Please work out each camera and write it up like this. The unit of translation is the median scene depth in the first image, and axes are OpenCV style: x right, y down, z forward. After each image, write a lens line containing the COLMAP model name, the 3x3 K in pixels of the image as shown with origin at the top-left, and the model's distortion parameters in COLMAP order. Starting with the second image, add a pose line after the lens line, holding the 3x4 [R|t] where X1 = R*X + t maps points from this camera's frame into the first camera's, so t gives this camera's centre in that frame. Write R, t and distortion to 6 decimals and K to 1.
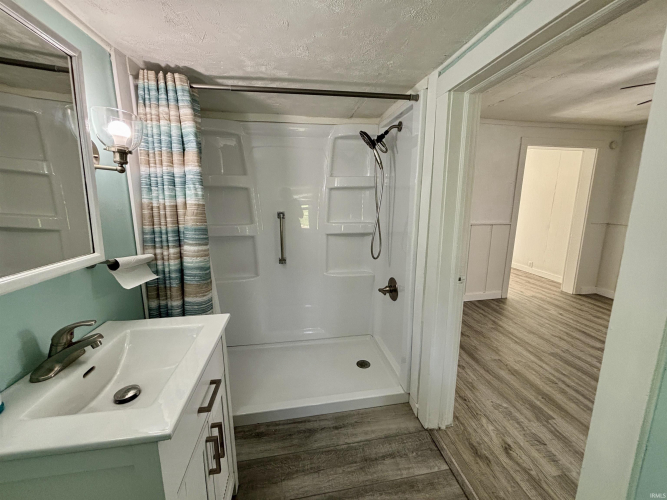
lens RADIAL K [[265.8, 0, 327.8], [0, 265.8, 250.2], [0, 0, 1]] dist [-0.000487, 0.000118]
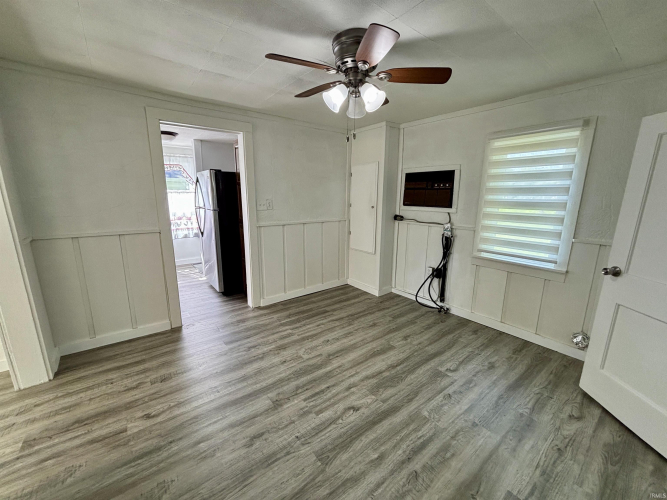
lens RADIAL K [[270.7, 0, 330.9], [0, 270.7, 248.0], [0, 0, 1]] dist [0.008694, 0.000232]
pose [[-0.496484, -0.178890, 0.849413, 0.268732], [0.150519, 0.945969, 0.287204, -0.161224], [-0.854897, 0.270445, -0.442732, 0.762457]]
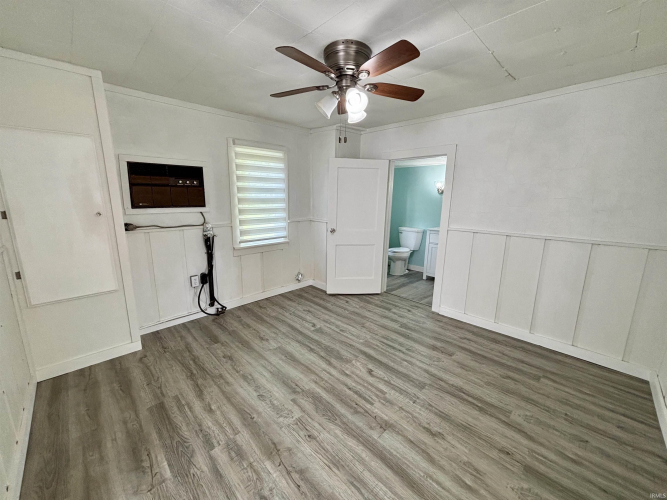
lens RADIAL K [[270.7, 0, 330.9], [0, 270.7, 248.0], [0, 0, 1]] dist [0.008694, 0.000232]
pose [[-0.808371, 0.107206, -0.578829, 1.035411], [-0.118588, 0.933463, 0.338503, -0.183696], [0.576604, 0.342279, -0.741871, 0.893011]]
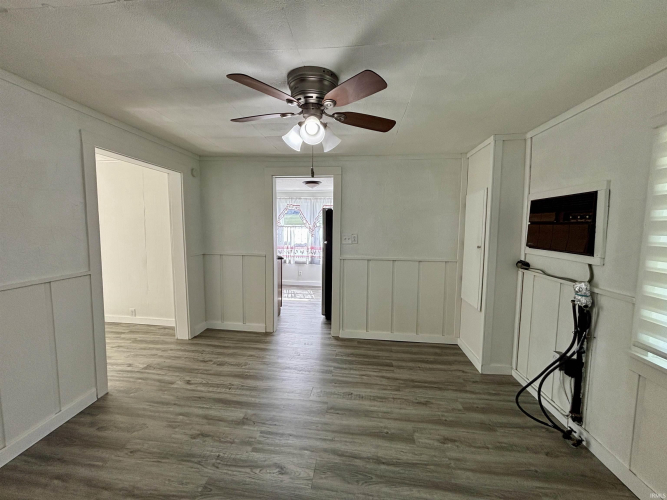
lens RADIAL K [[270.7, 0, 330.9], [0, 270.7, 248.0], [0, 0, 1]] dist [0.008694, 0.000232]
pose [[0.251132, -0.077187, 0.964870, 0.242494], [0.166337, 0.985428, 0.035539, -0.084163], [-0.953554, 0.151568, 0.260312, 0.326054]]
